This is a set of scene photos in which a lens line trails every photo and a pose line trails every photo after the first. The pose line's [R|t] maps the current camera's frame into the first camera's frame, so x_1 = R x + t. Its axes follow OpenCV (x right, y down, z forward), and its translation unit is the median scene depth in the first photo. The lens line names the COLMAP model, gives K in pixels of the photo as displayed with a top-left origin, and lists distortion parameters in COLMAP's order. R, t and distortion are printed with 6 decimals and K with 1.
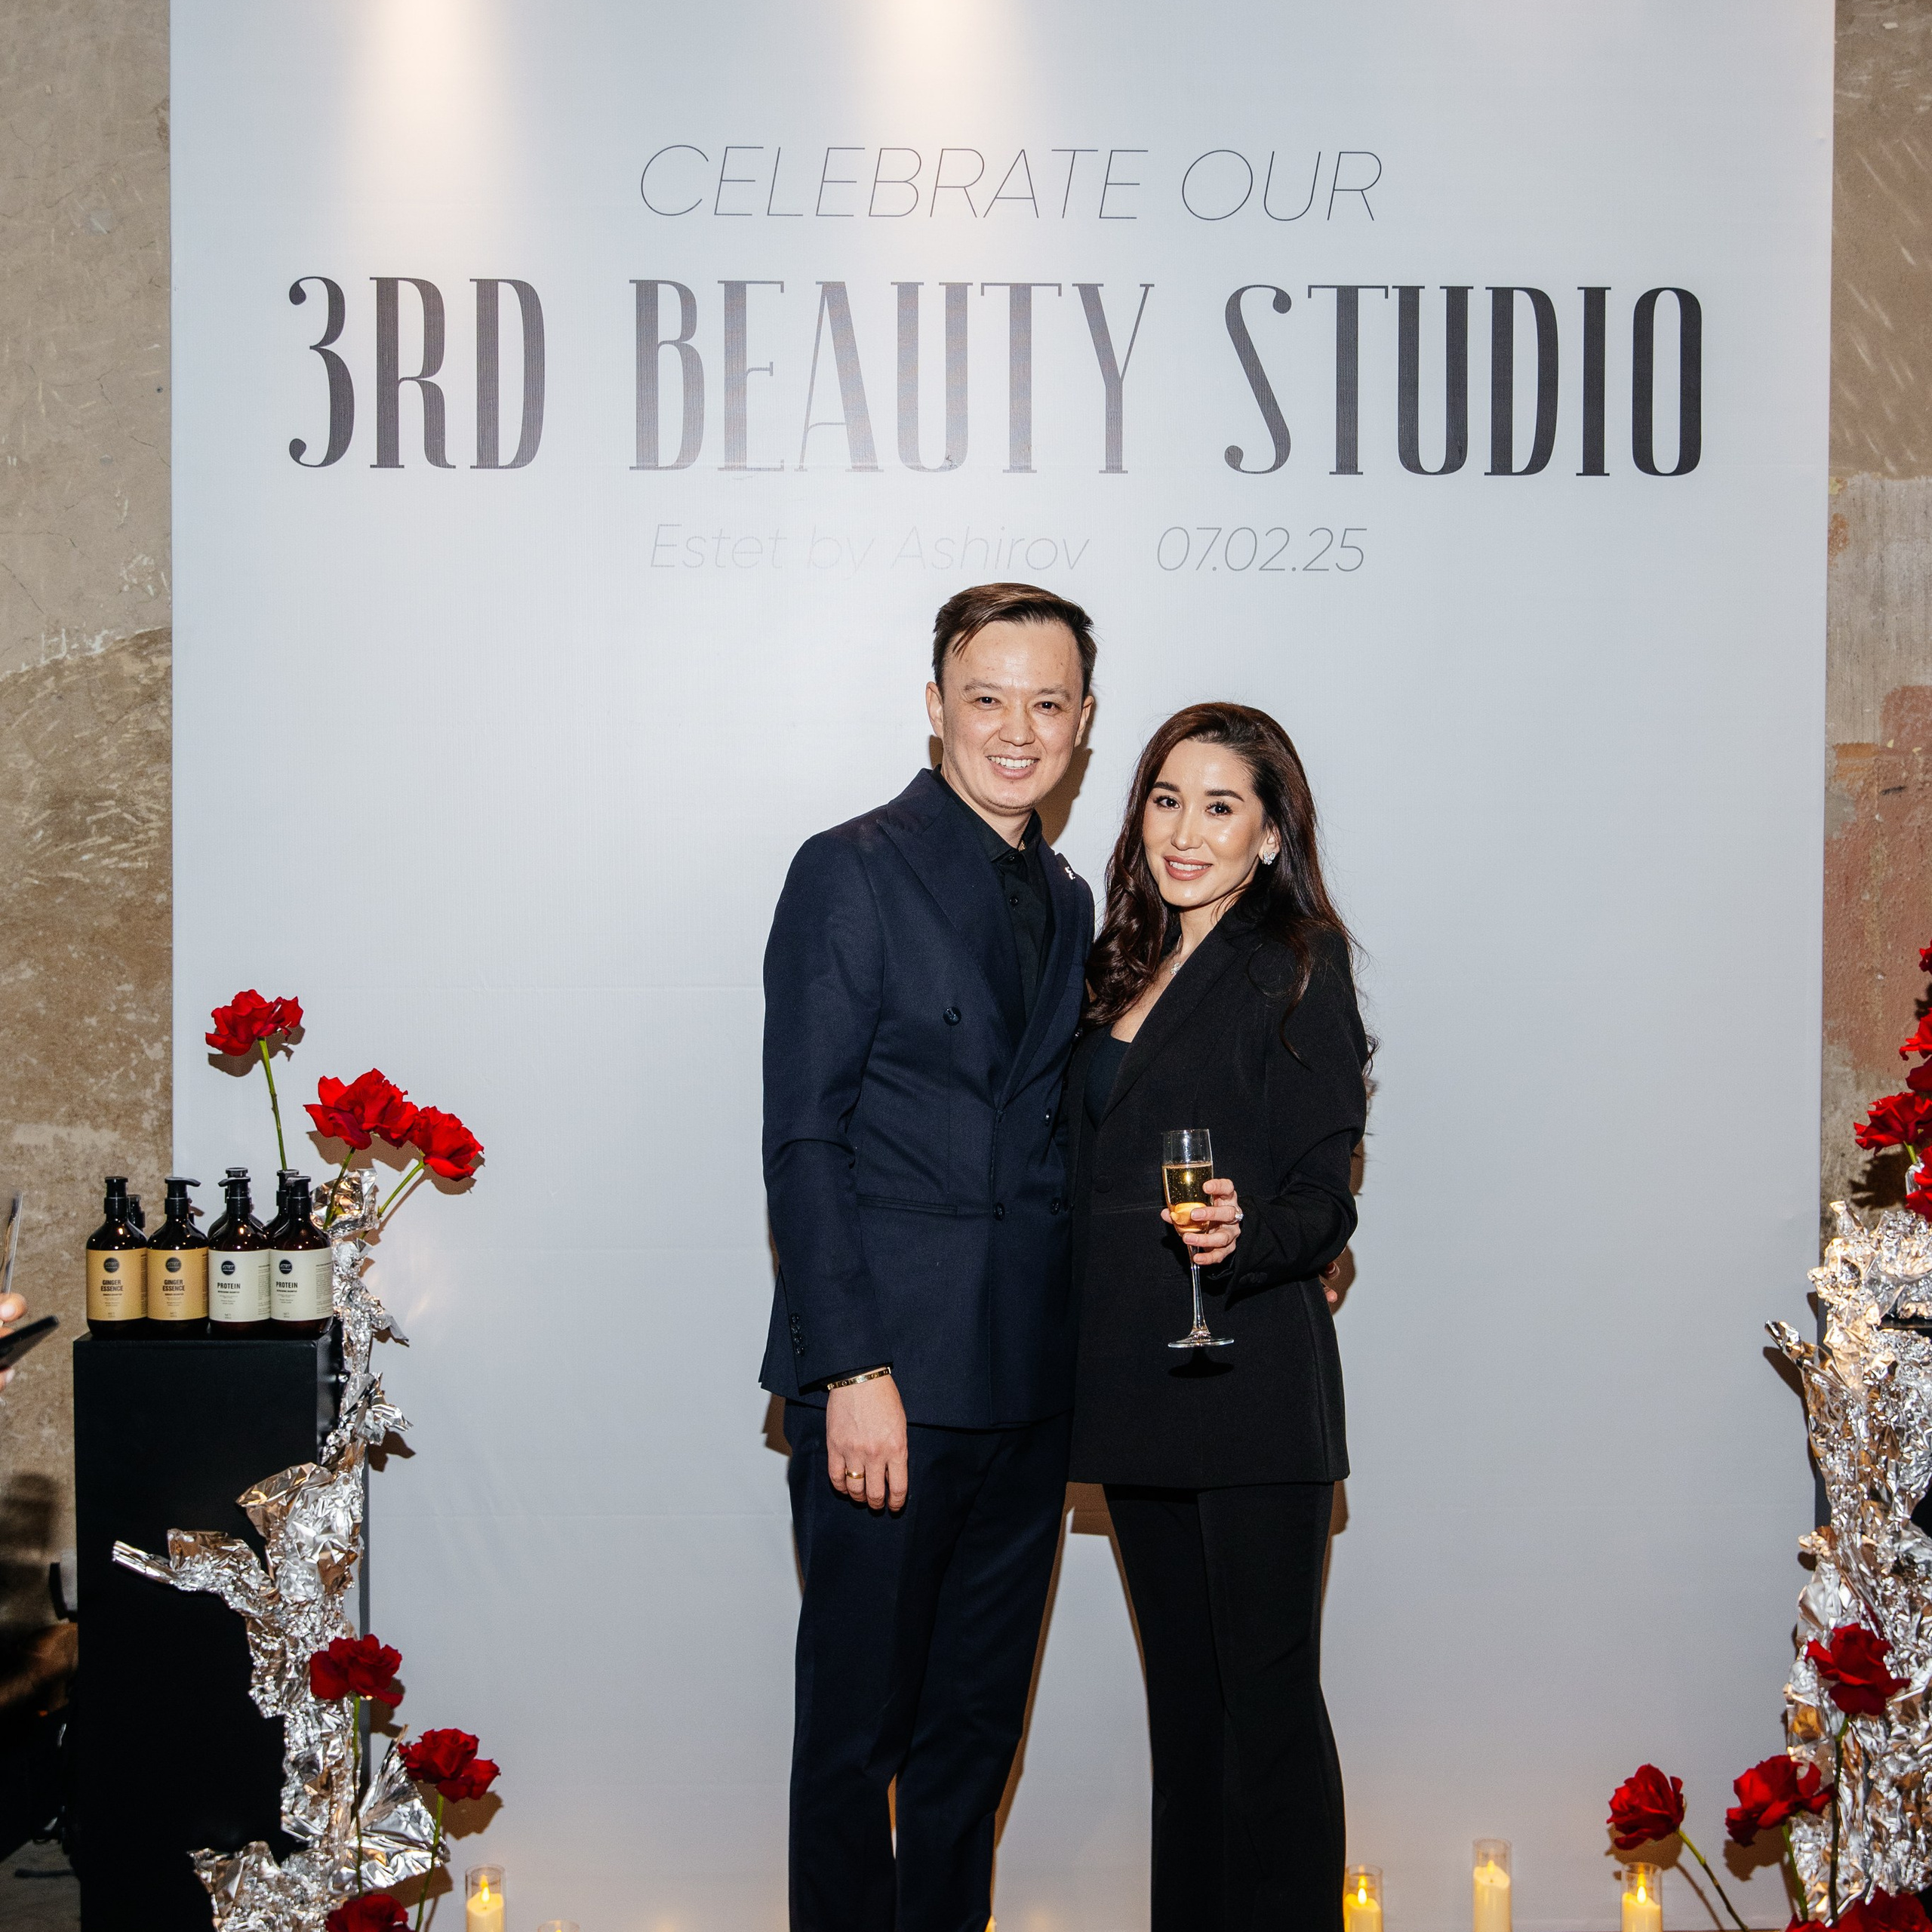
lens RADIAL K [[2973.7, 0, 963.4], [0, 2973.7, 926.7], [0, 0, 1]] dist [-0.020876, 0.115893]
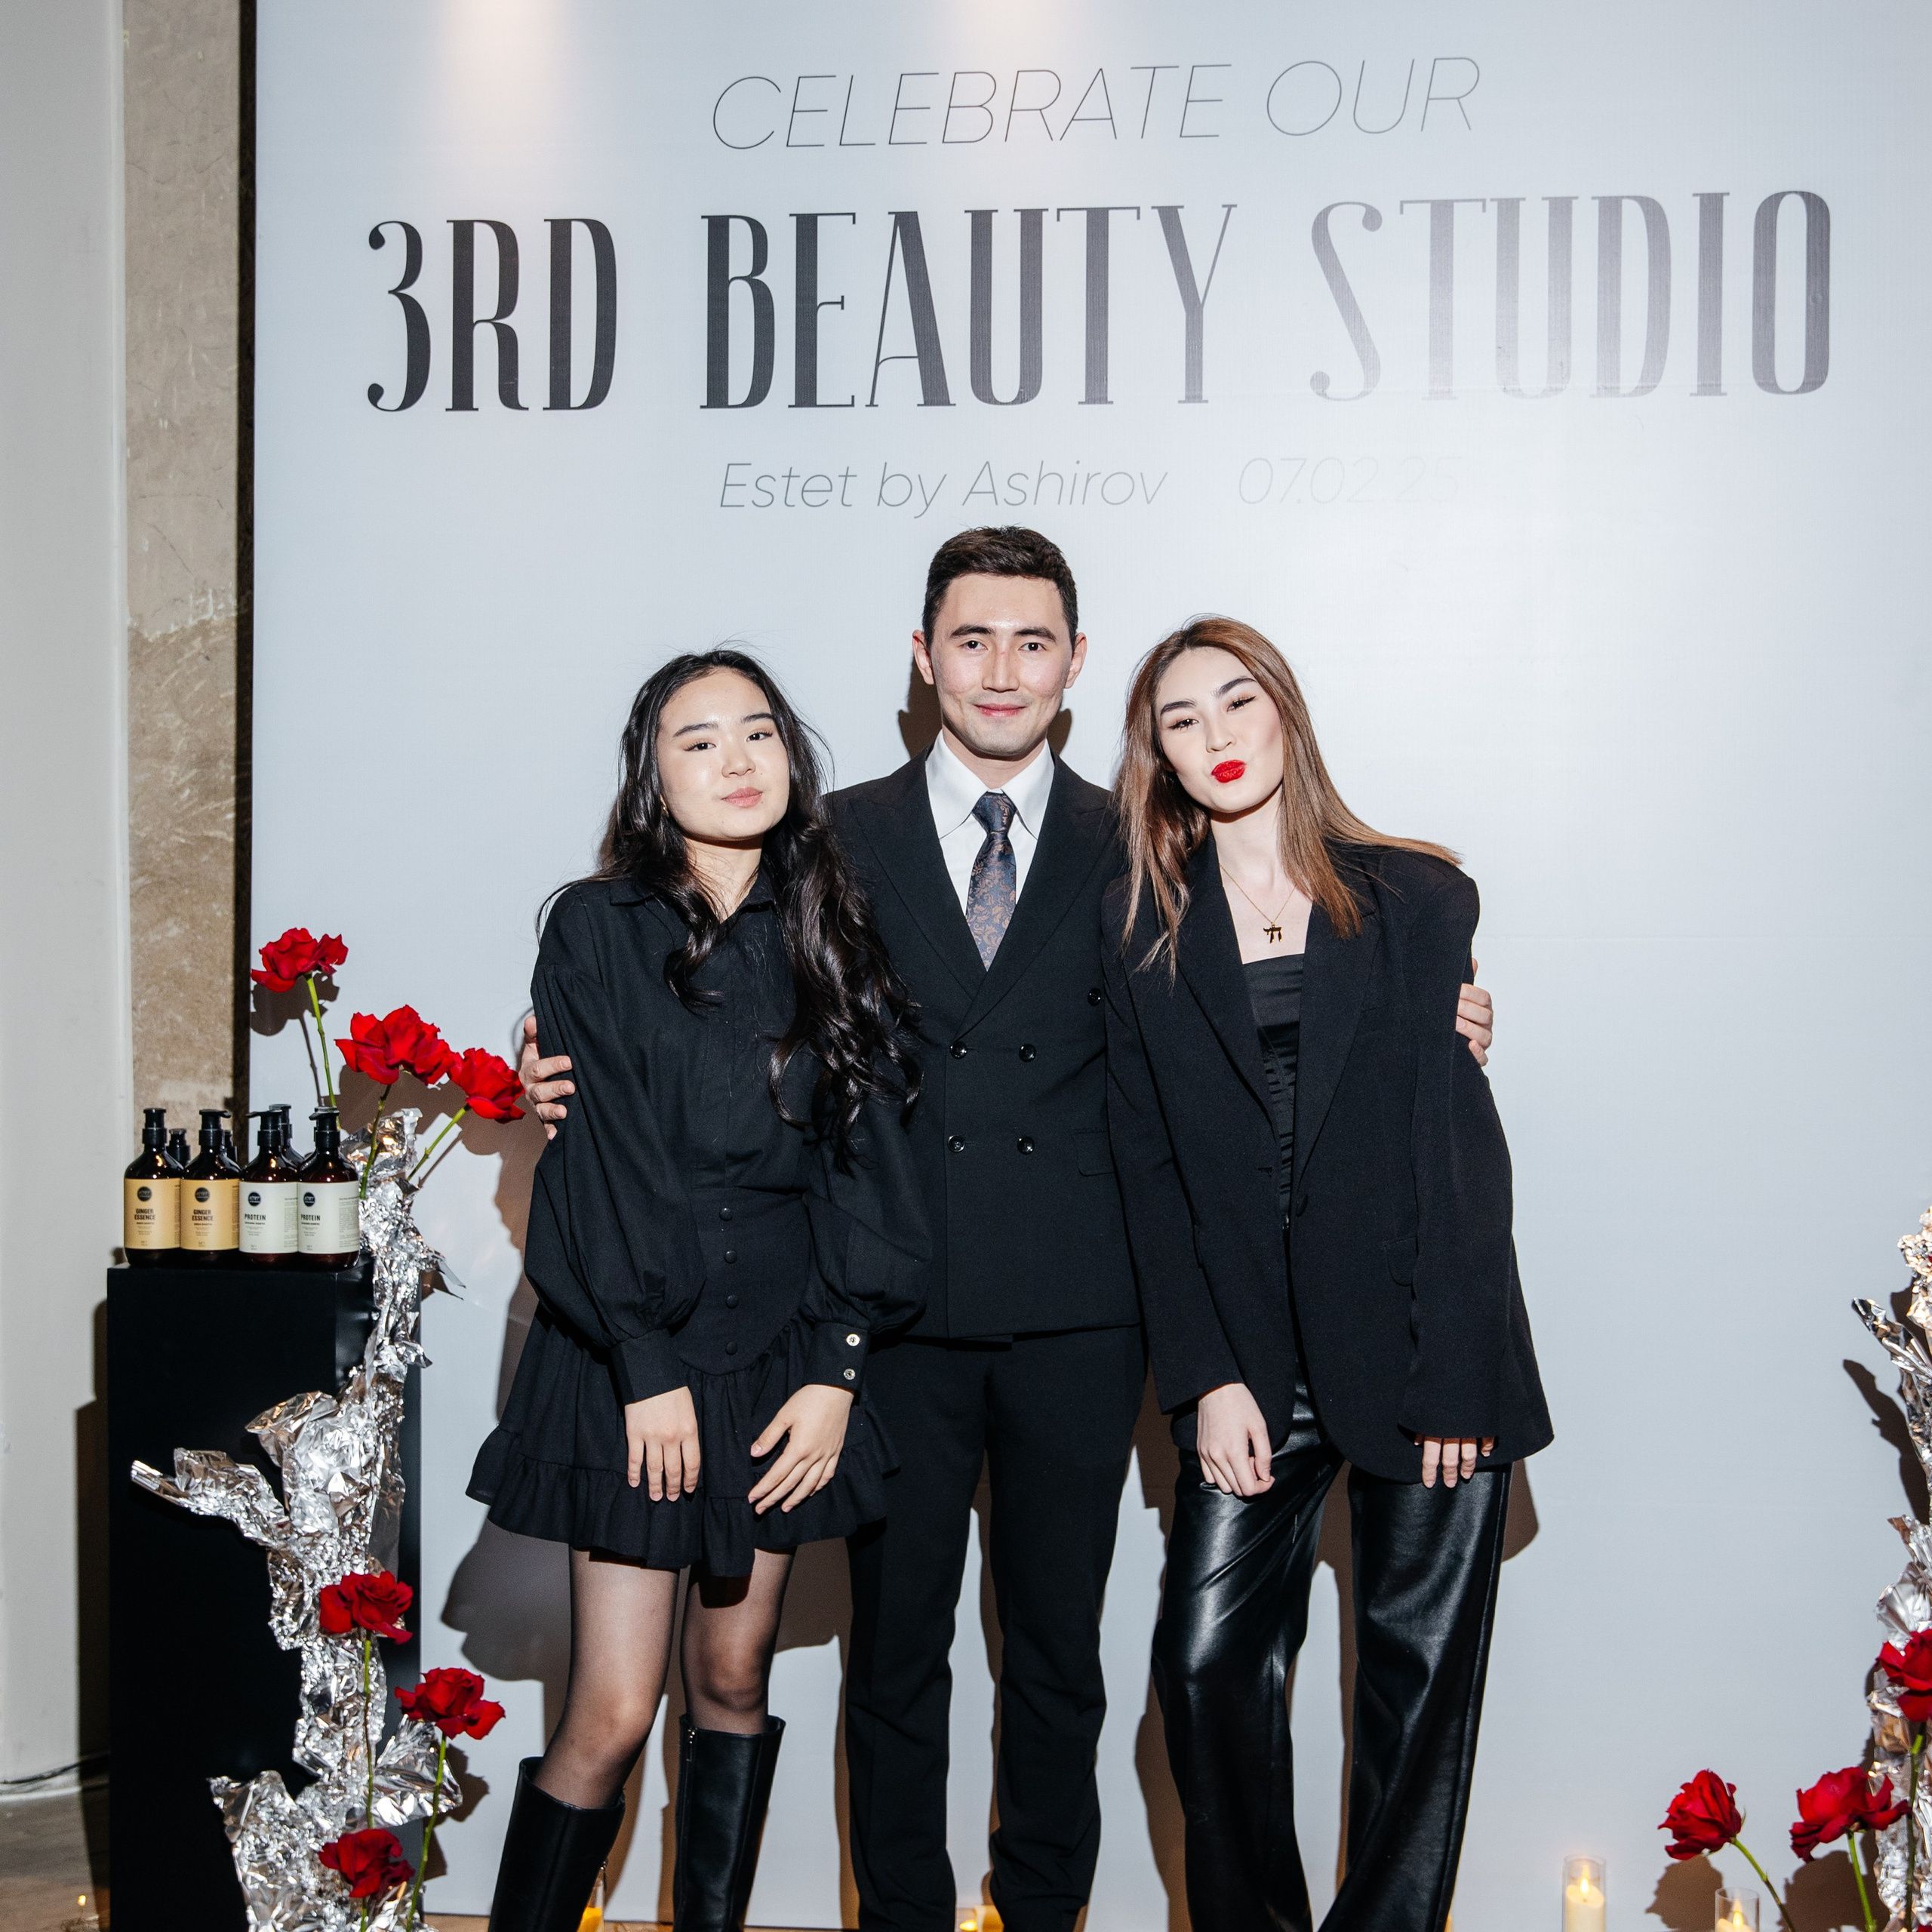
lens RADIAL K [[3111.7, 0, 959.7], [0, 3111.7, 950.1], [0, 0, 1]] dist [0.000830, 0.071767]
pose [[0.986802, 0.008946, -0.161685, 0.140571], [-0.010341, 0.999916, -0.007789, 0.032537], [0.161602, 0.009358, 0.986812, -0.000716]]
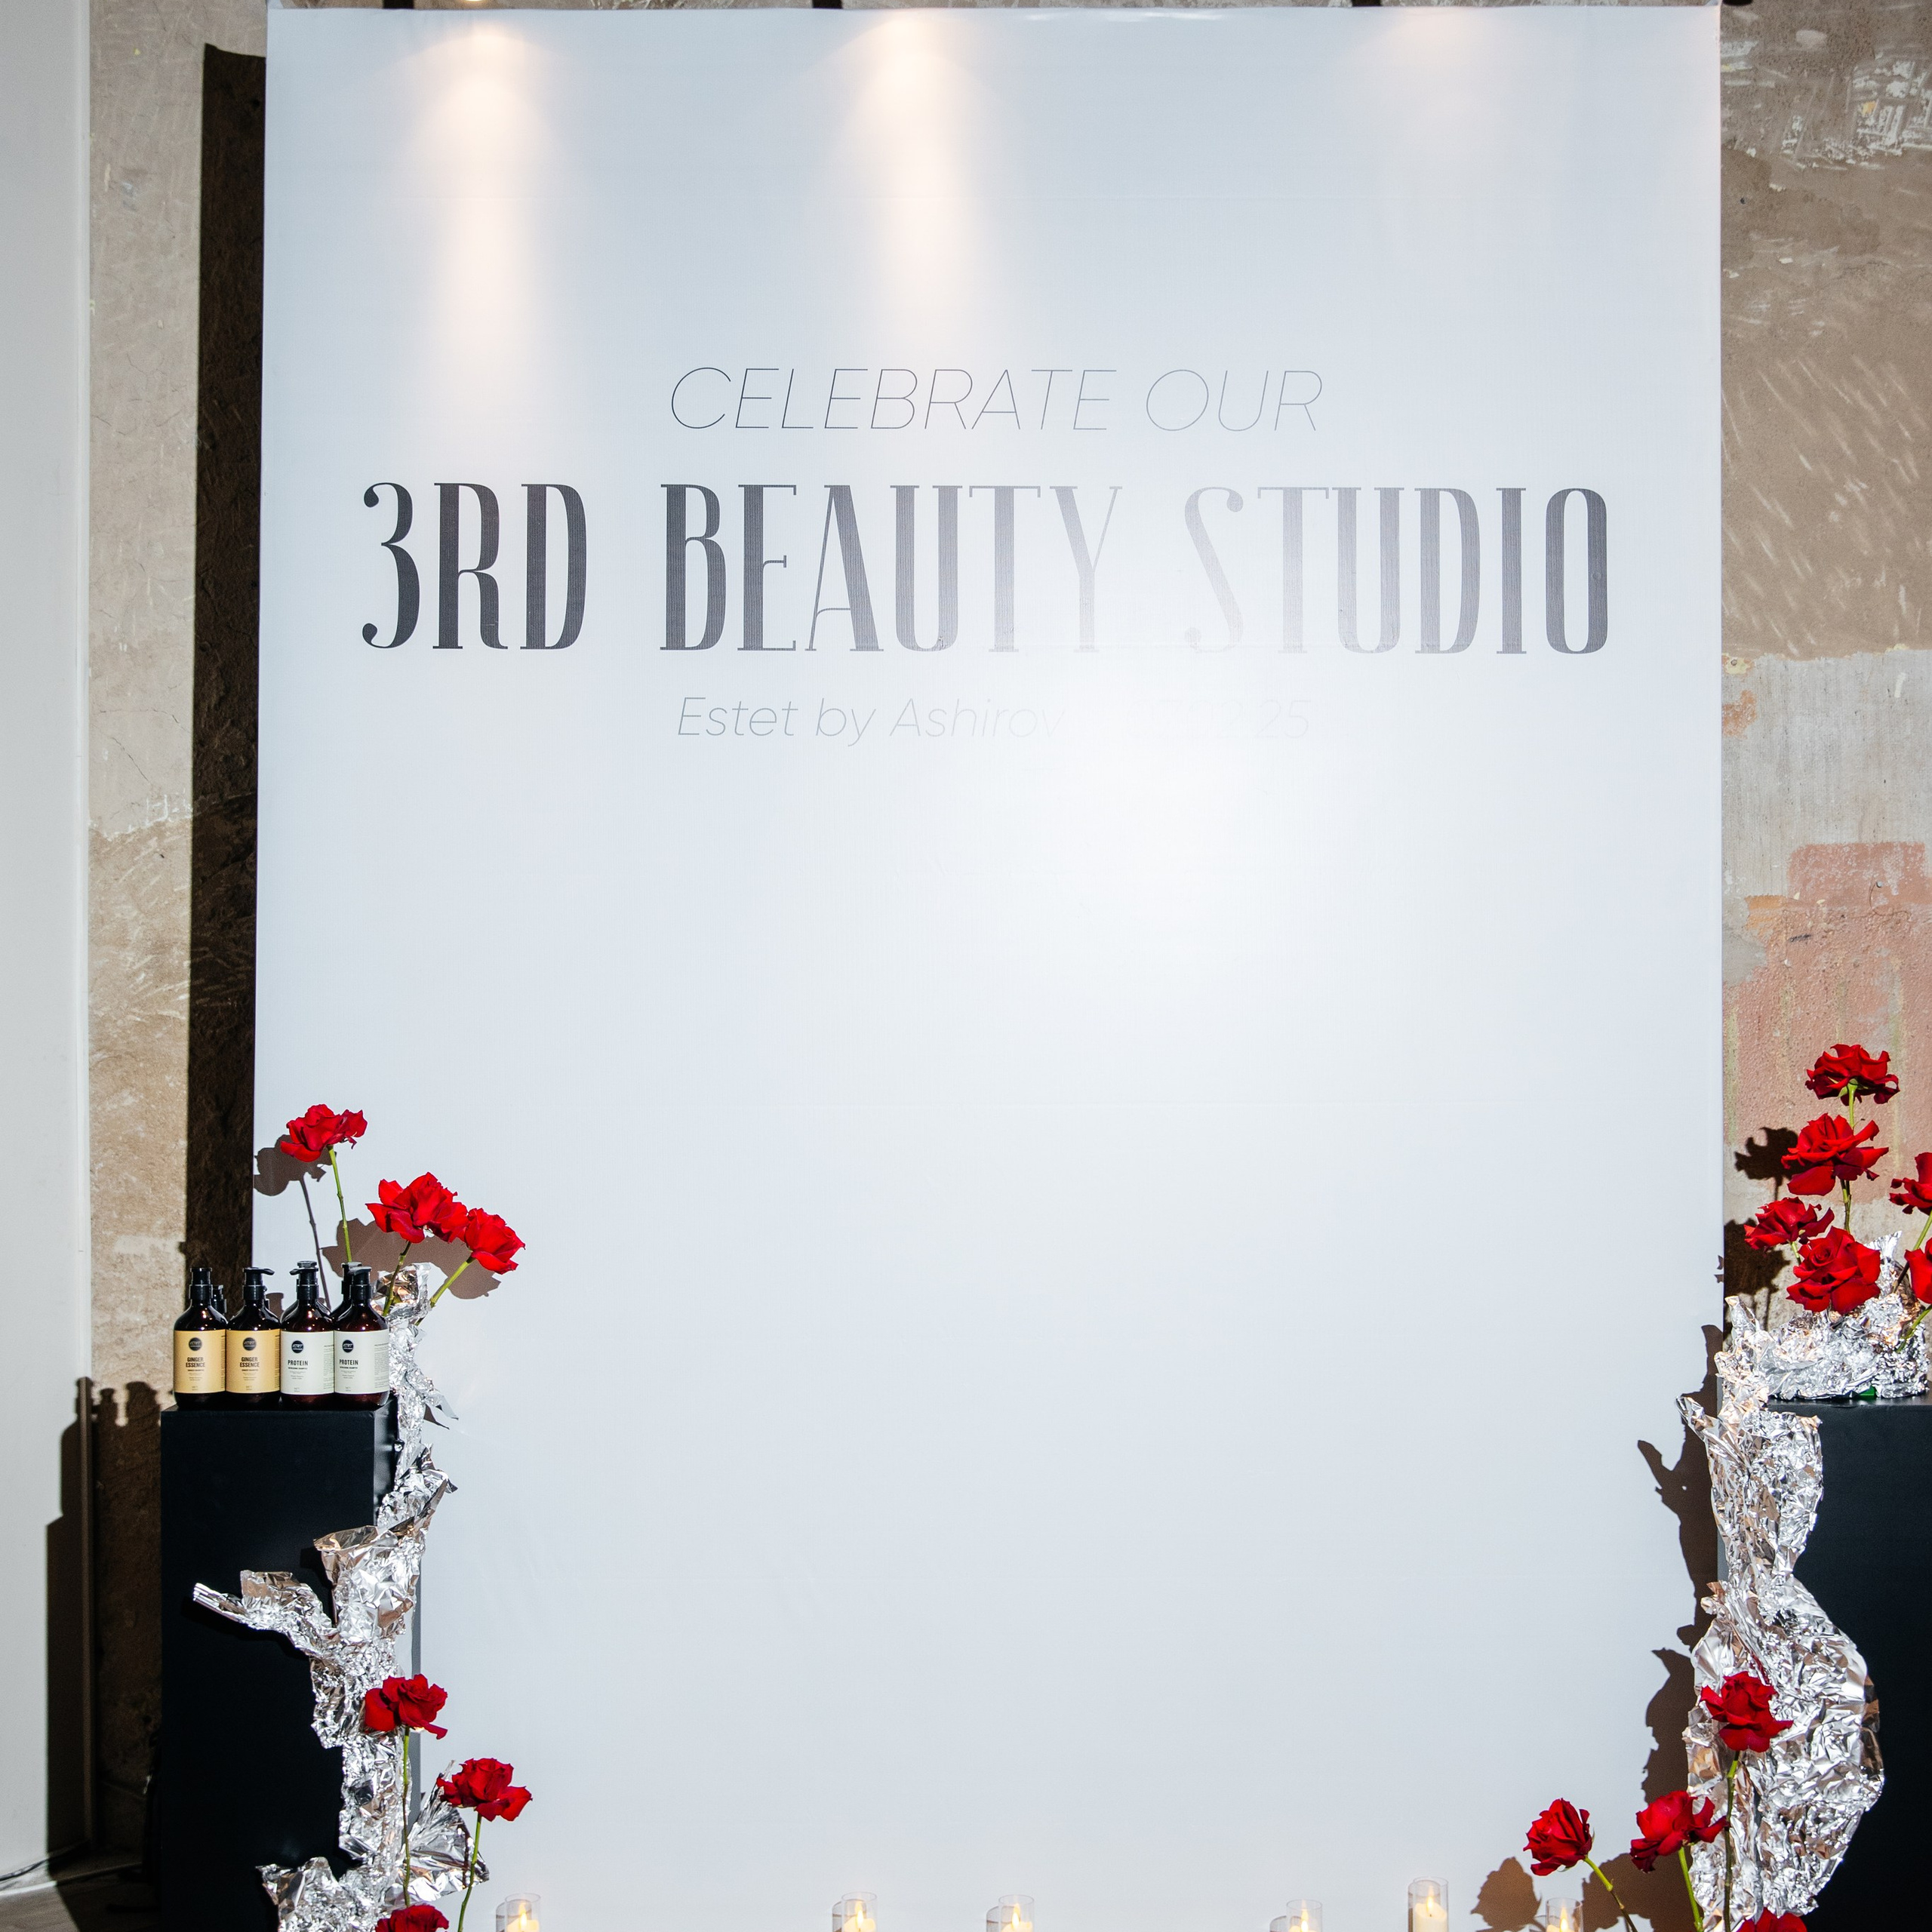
lens RADIAL K [[2810.2, 0, 962.6], [0, 2810.2, 965.6], [0, 0, 1]] dist [-0.038598, 0.127472]
pose [[0.999790, -0.000037, -0.020473, 0.025255], [-0.000975, 0.998778, -0.049405, 0.019739], [0.020450, 0.049414, 0.998569, -0.063508]]
